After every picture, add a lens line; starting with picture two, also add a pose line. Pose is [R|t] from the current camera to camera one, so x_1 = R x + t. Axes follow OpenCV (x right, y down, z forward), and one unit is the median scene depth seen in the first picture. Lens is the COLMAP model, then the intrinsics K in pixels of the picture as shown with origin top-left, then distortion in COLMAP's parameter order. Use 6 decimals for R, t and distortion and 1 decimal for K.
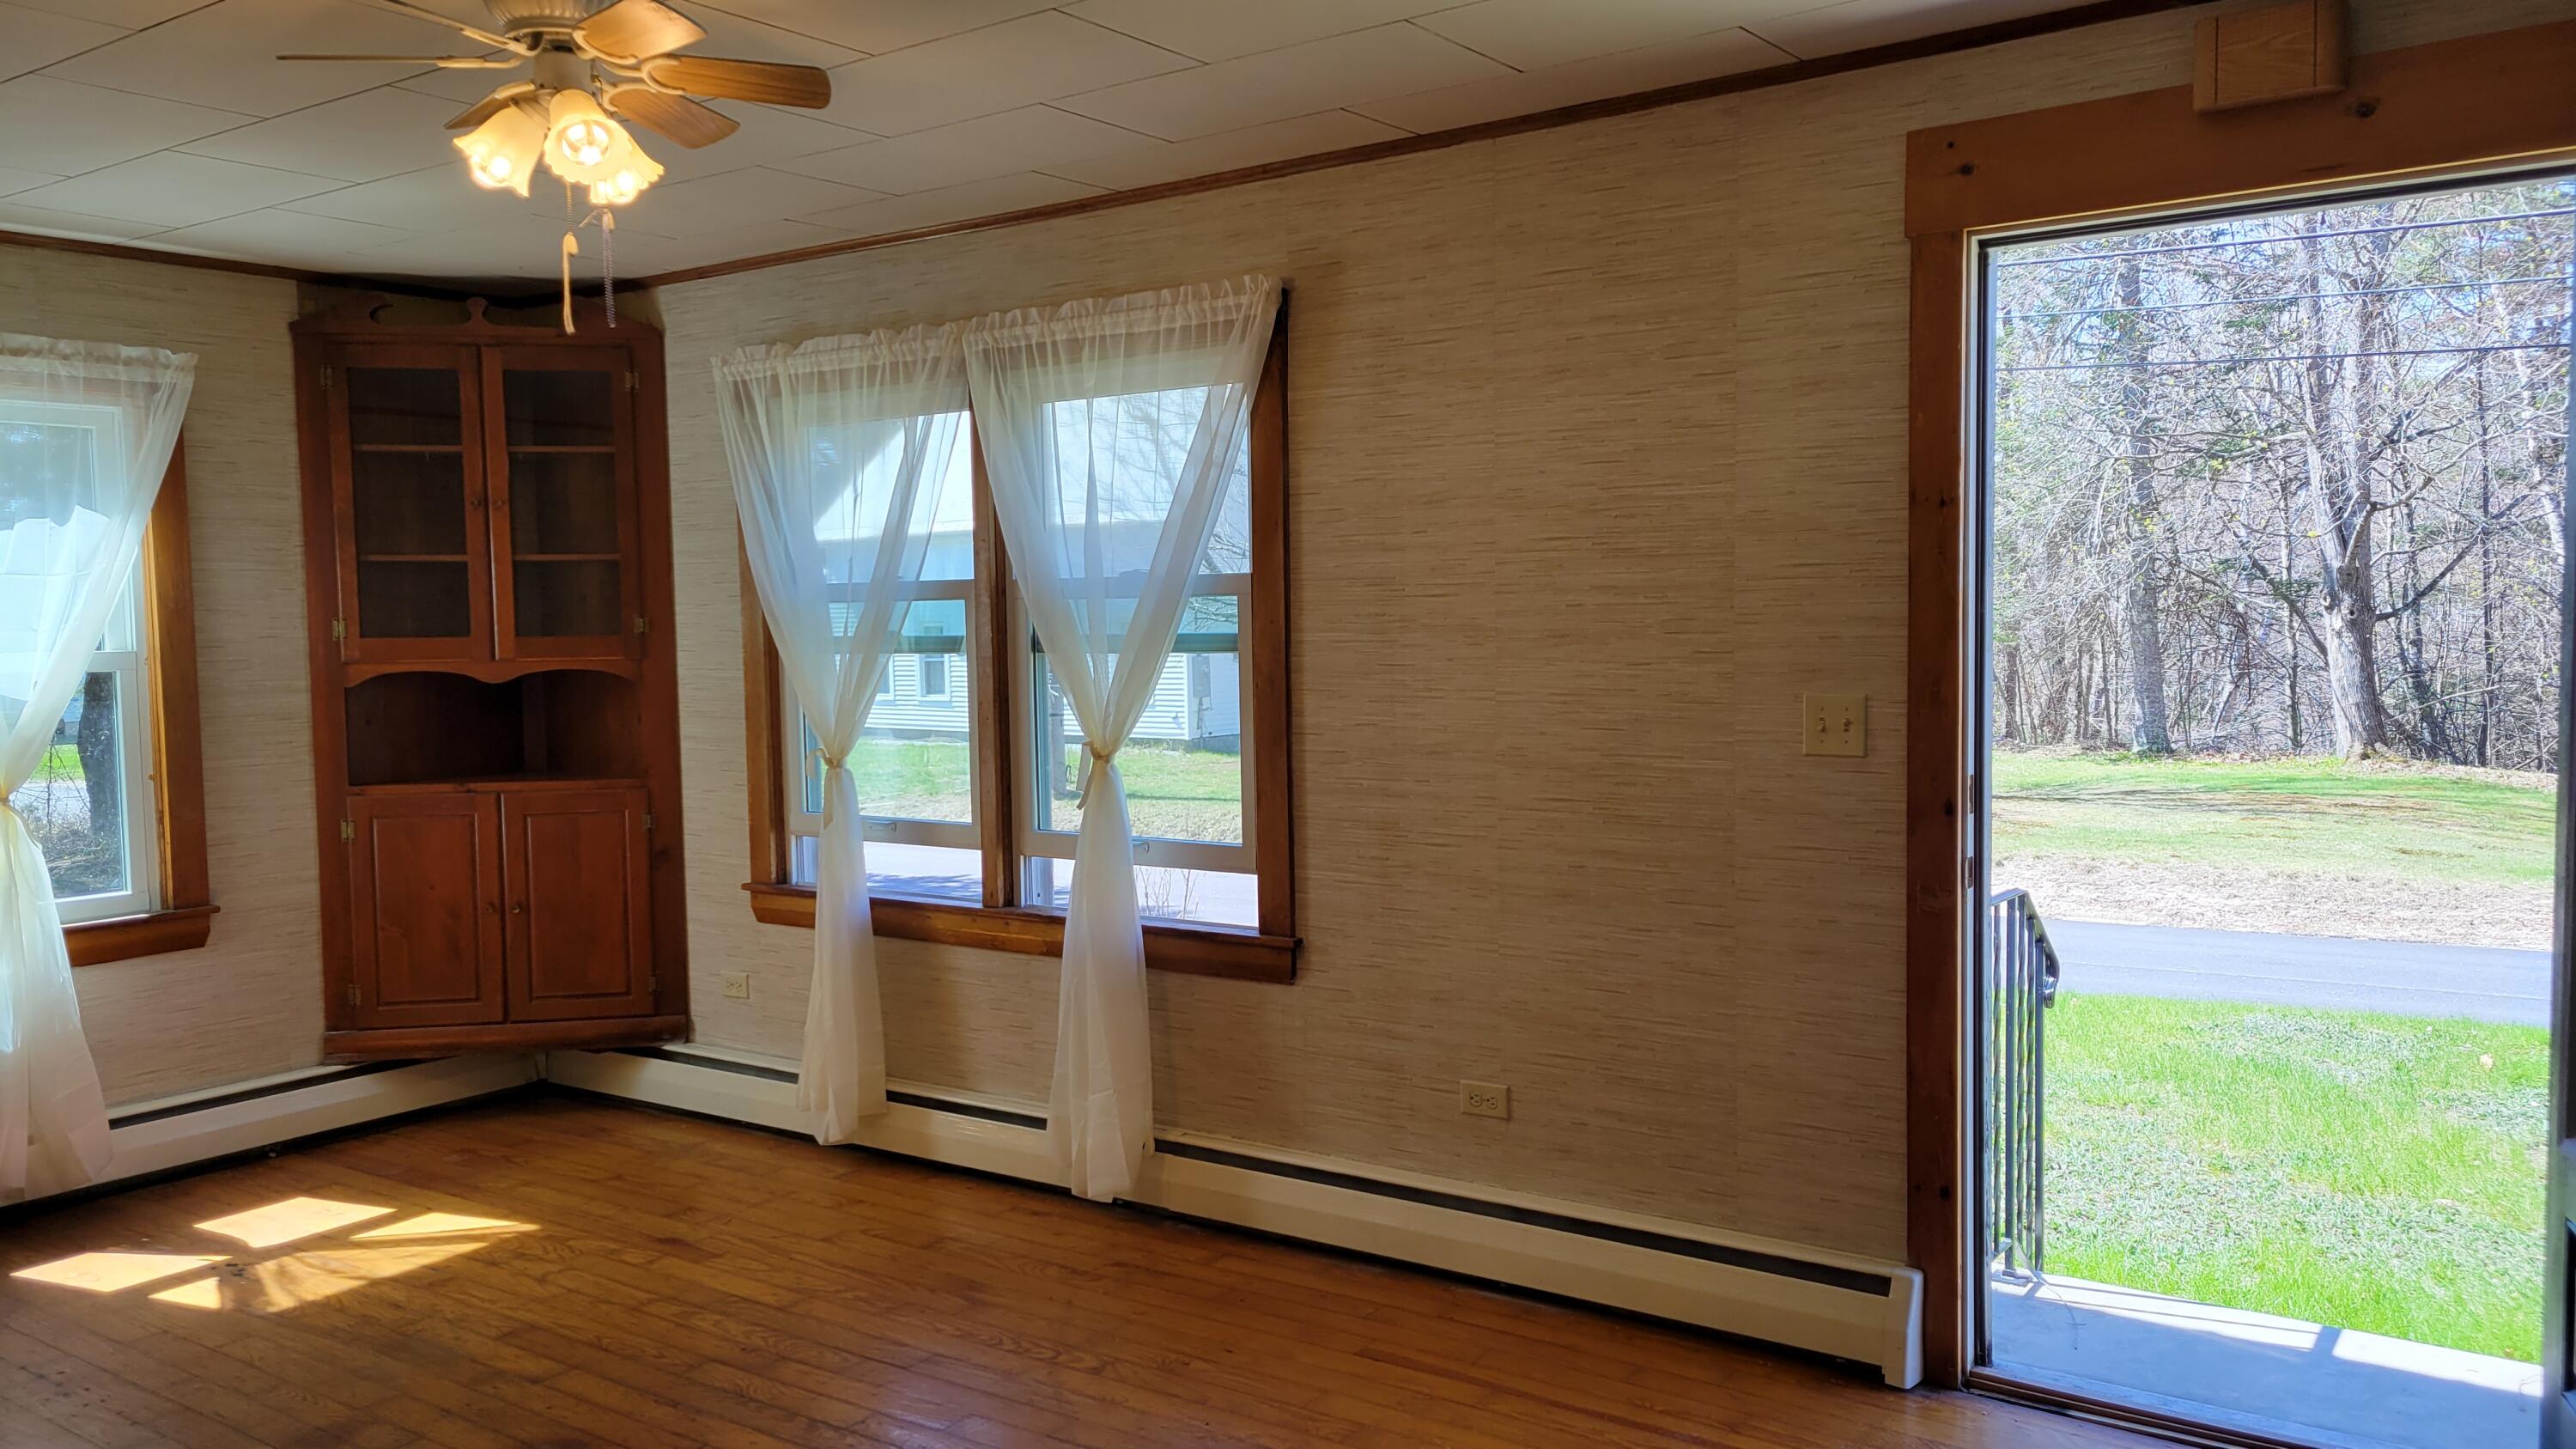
lens RADIAL K [[1927.0, 0, 1252.2], [0, 1927.0, 713.5], [0, 0, 1]] dist [0.060902, -0.001208]
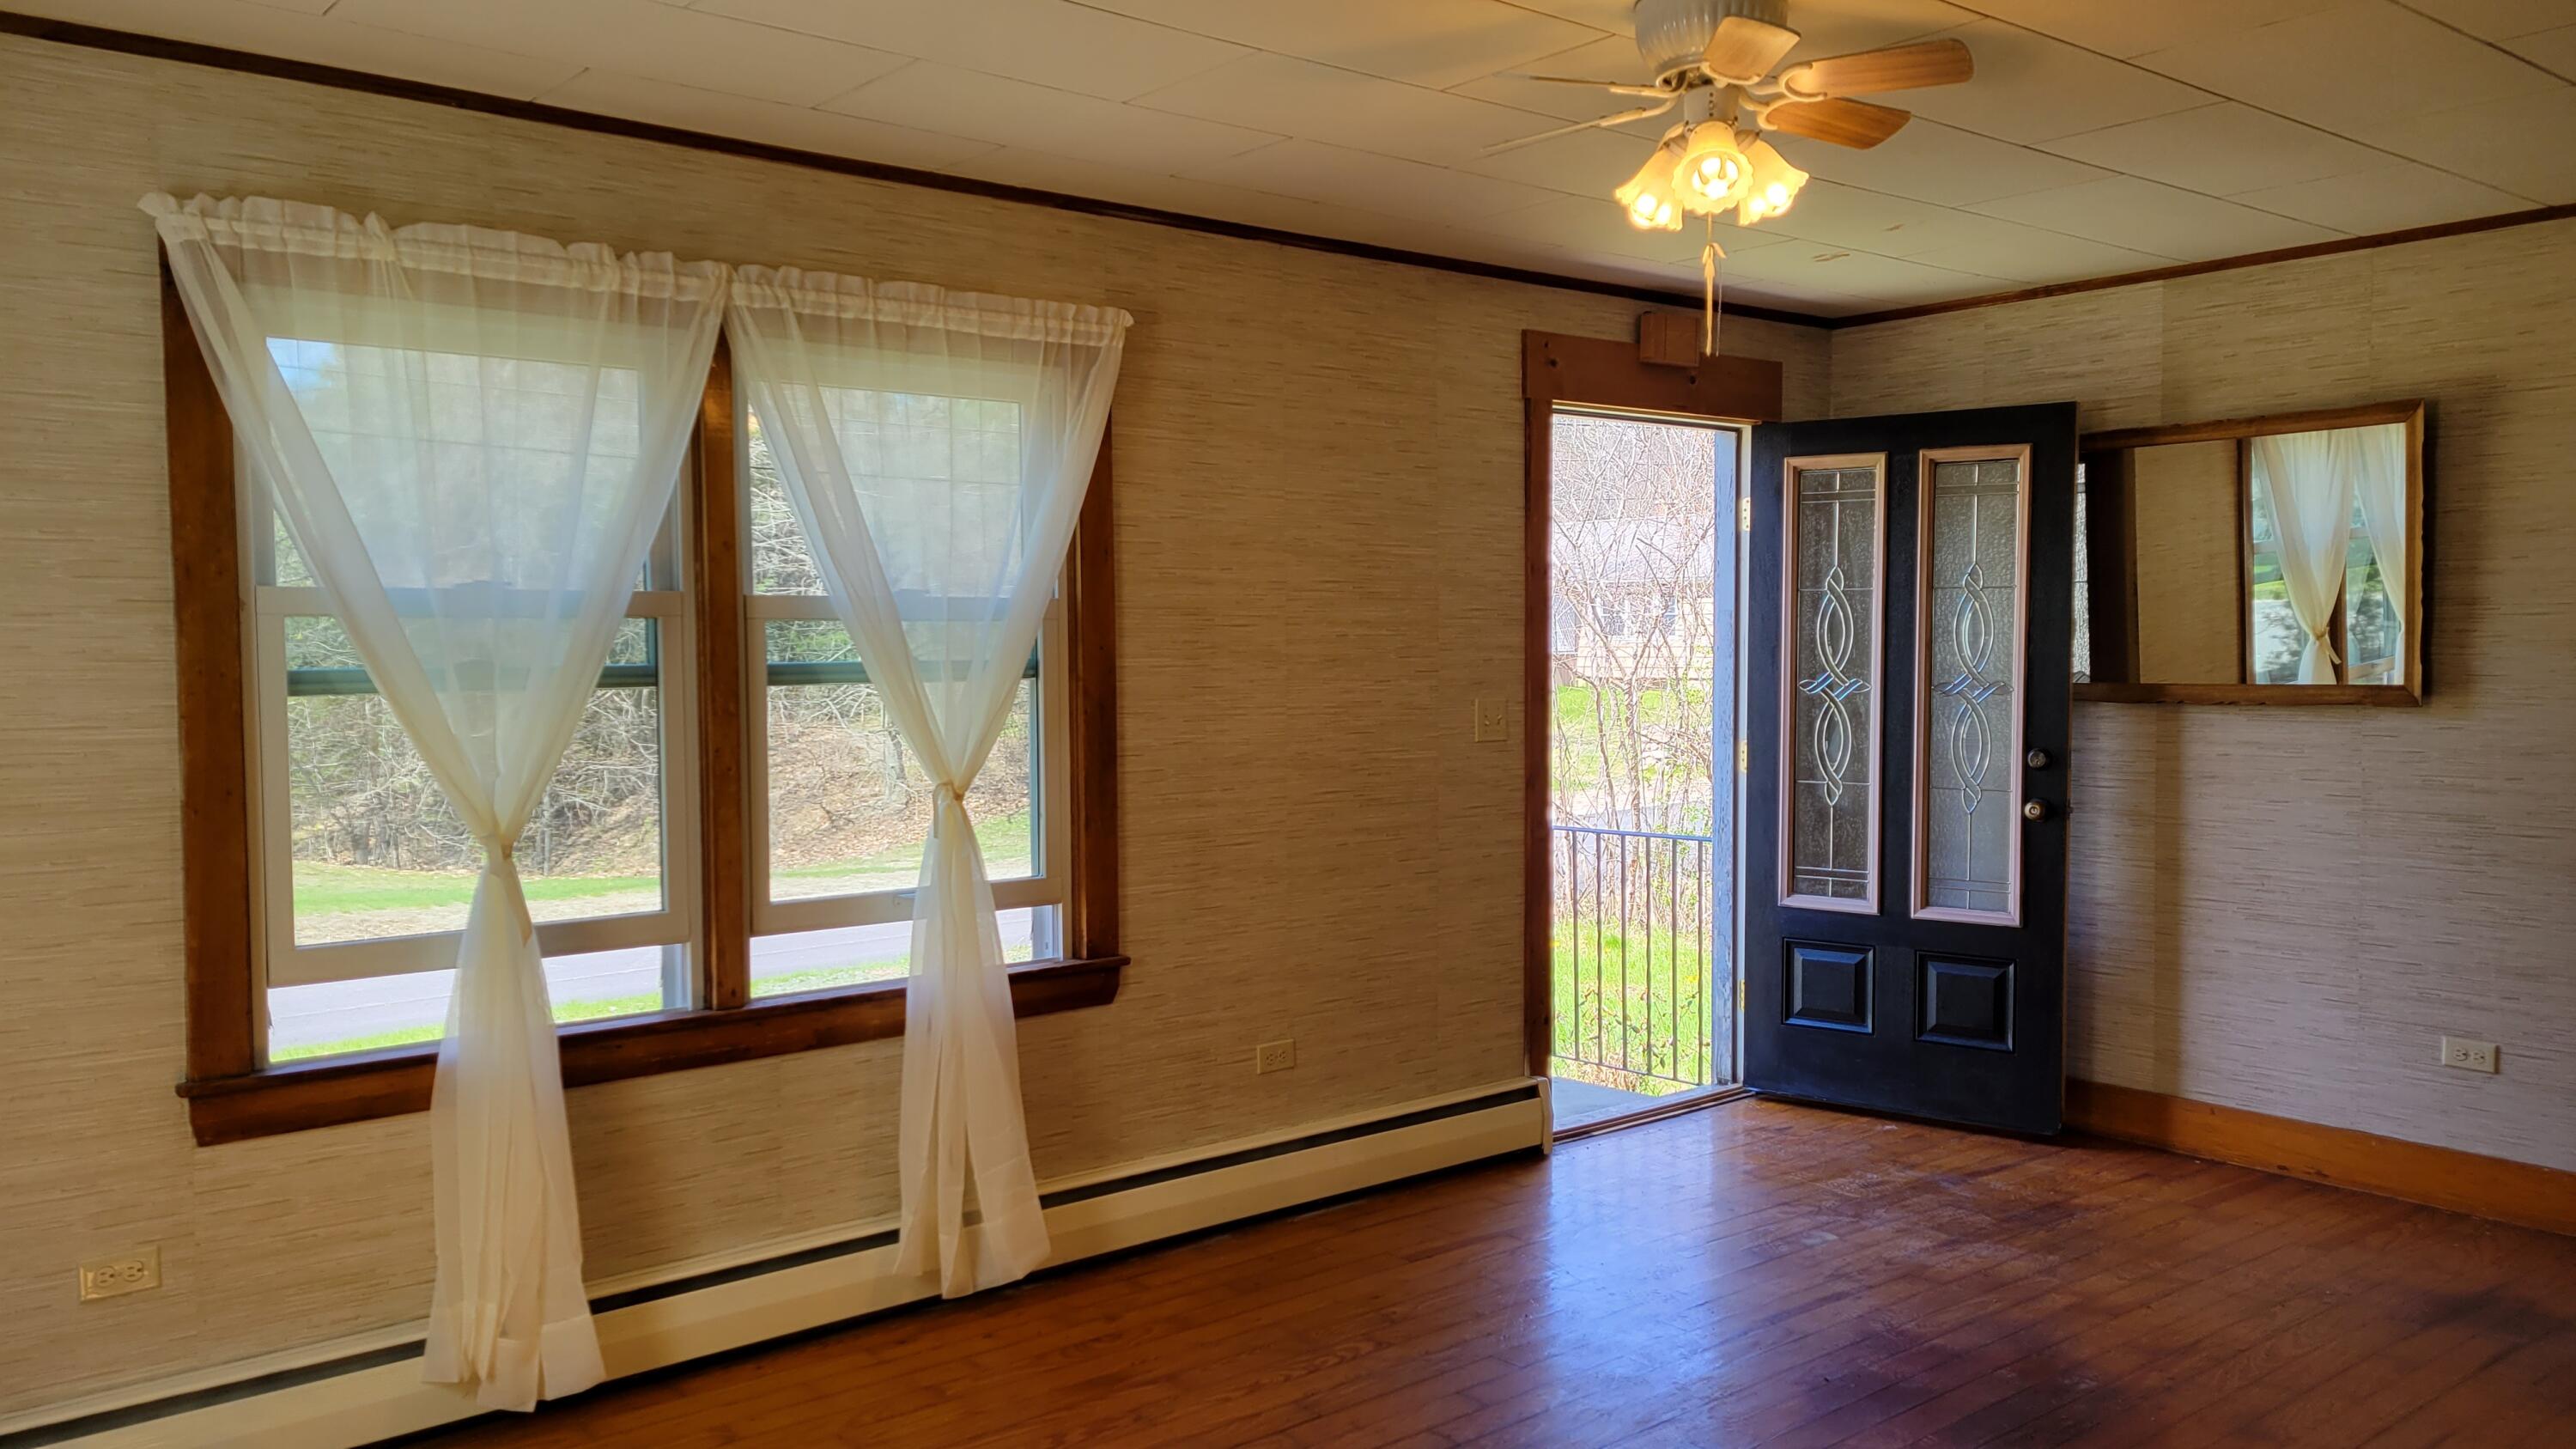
lens RADIAL K [[1874.2, 0, 1288.0], [0, 1874.2, 724.5], [0, 0, 1]] dist [0.054106, -0.001455]
pose [[0.268217, -0.026729, 0.962988, -0.949697], [0.055815, 0.998367, 0.012165, -0.014246], [-0.961740, 0.050487, 0.269271, 0.663775]]
